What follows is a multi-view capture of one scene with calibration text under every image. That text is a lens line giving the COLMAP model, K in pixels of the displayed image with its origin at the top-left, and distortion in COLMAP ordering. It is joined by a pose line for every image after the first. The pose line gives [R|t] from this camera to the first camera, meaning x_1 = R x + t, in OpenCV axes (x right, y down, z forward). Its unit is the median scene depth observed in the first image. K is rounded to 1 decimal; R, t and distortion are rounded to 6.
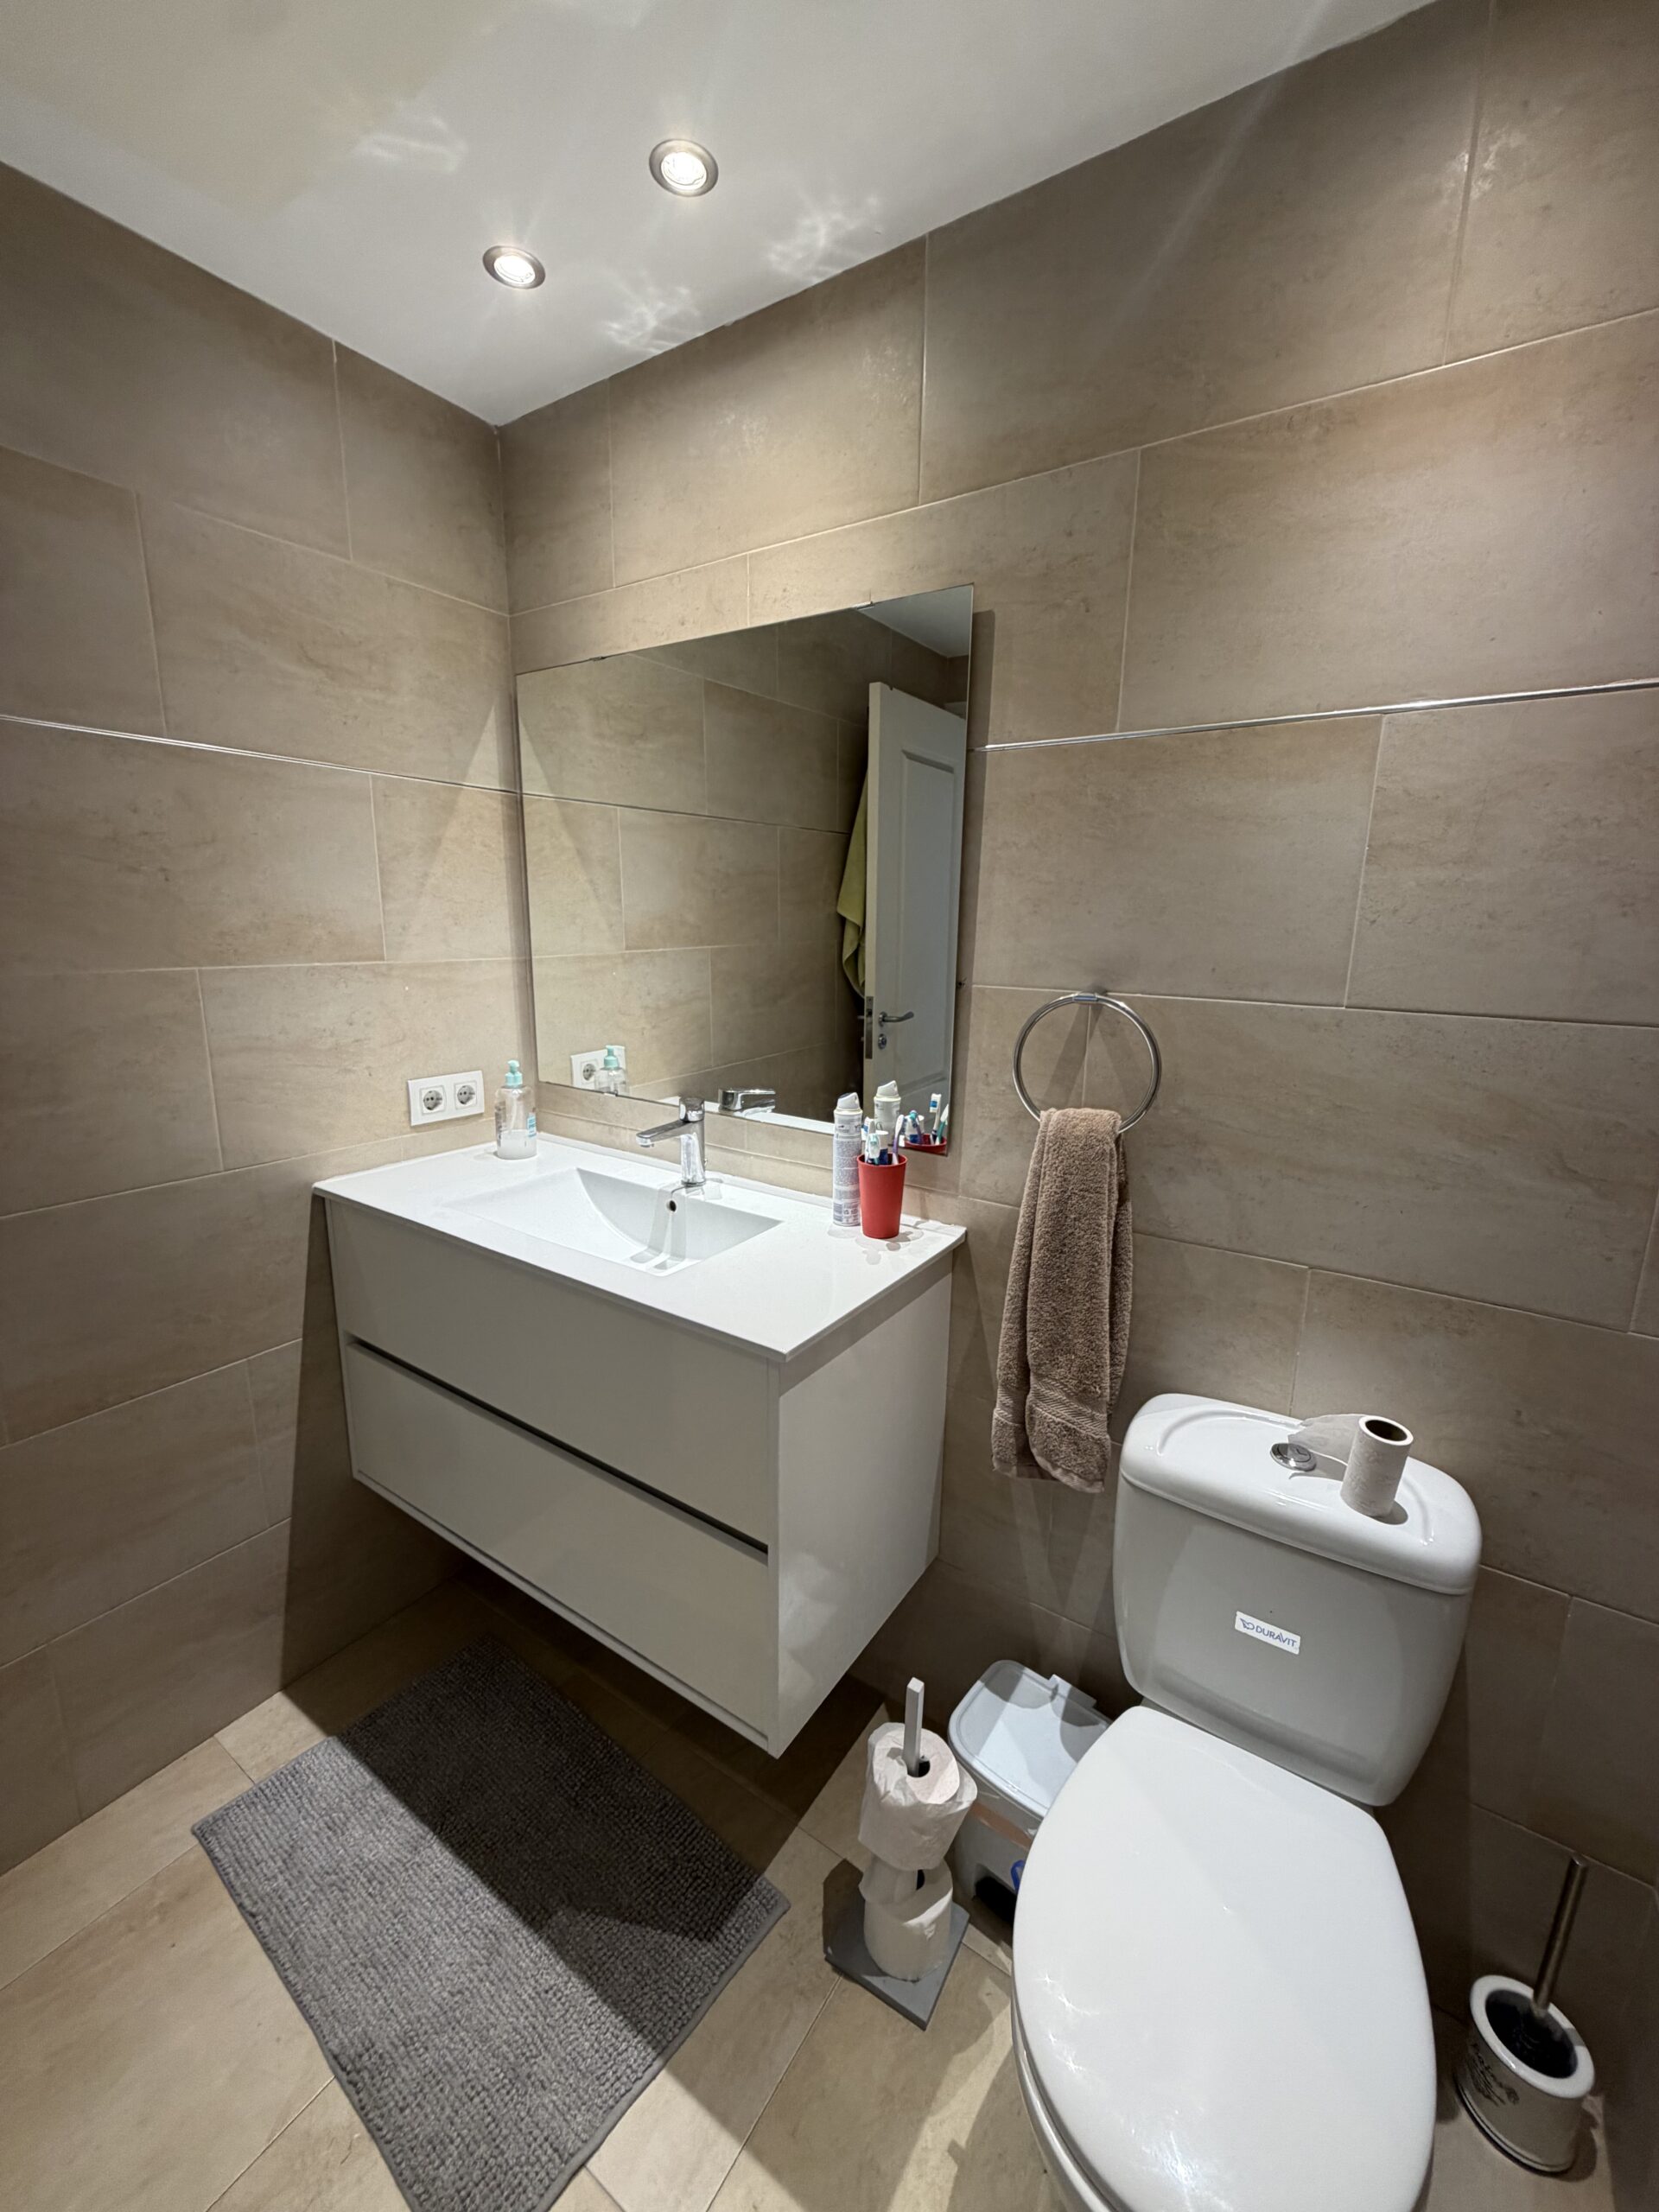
lens RADIAL K [[885.1, 0, 828.4], [0, 885.1, 1096.7], [0, 0, 1]] dist [0.013073, -0.009191]
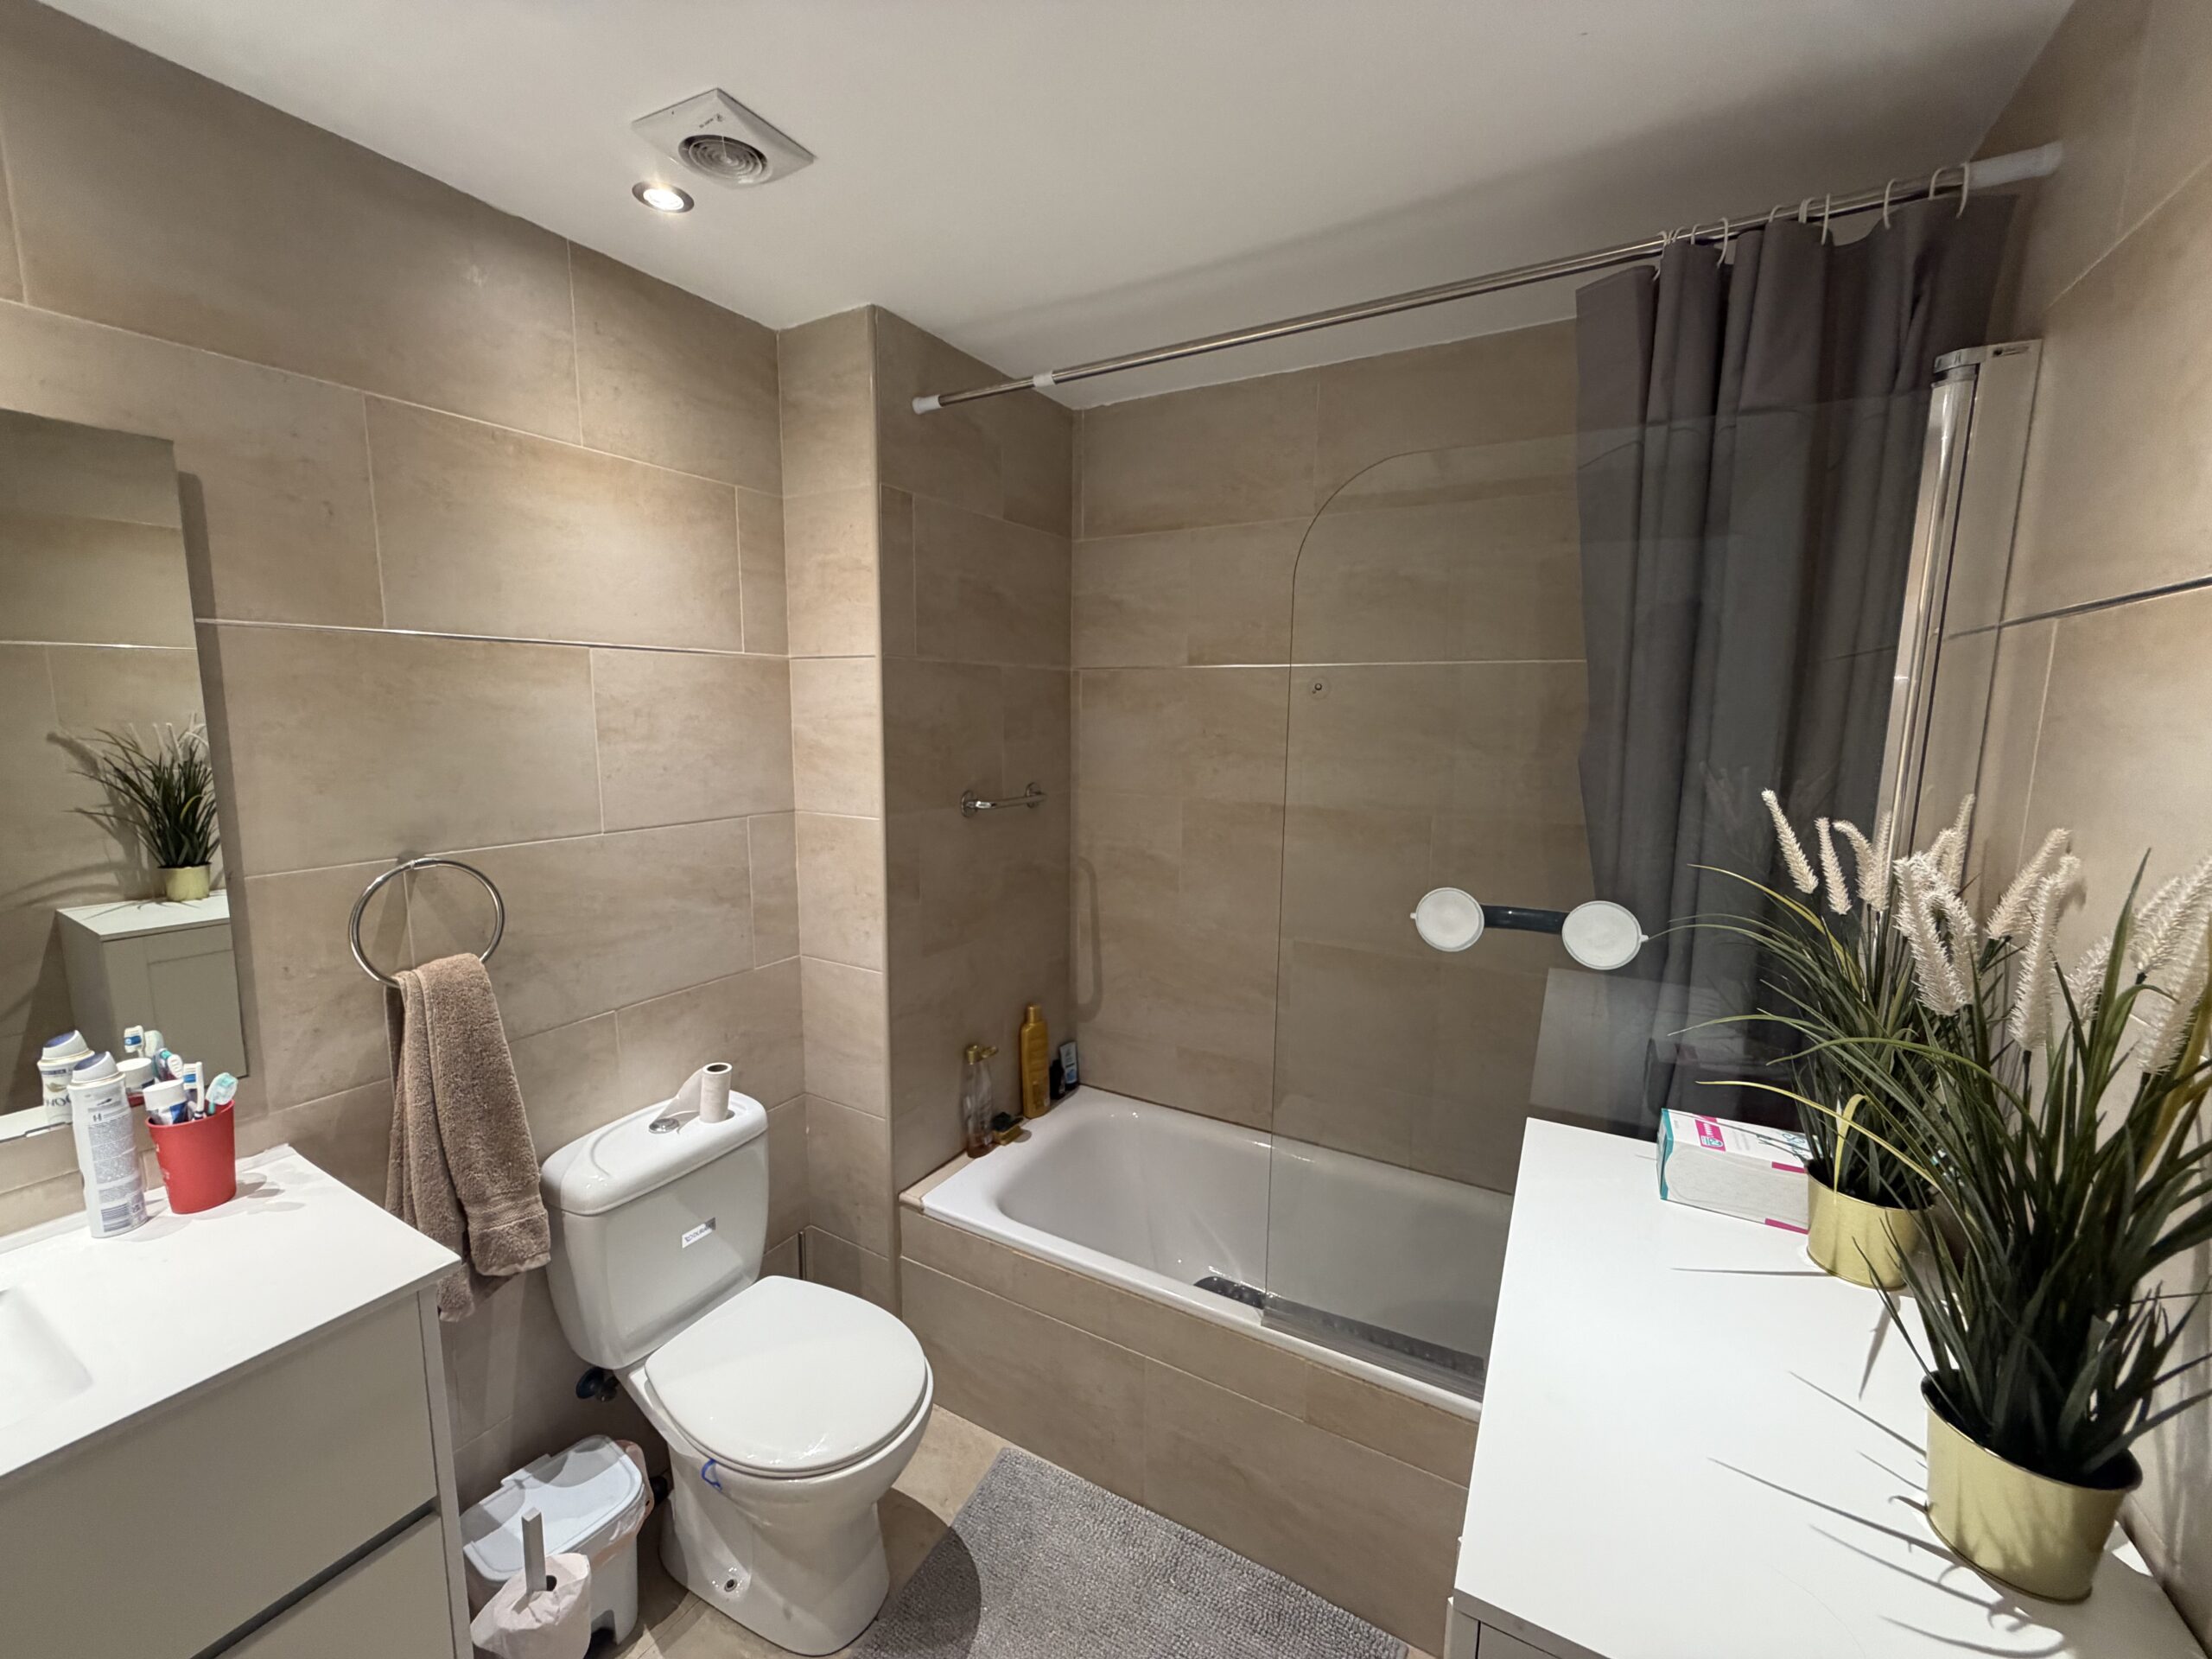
lens RADIAL K [[885.1, 0, 1100.7], [0, 885.1, 832.0], [0, 0, 1]] dist [0.013073, -0.009191]
pose [[-0.066906, -0.155259, 0.985606, -0.918390], [0.194867, 0.966763, 0.165519, -0.179813], [-0.978545, 0.203136, -0.034427, 0.215776]]
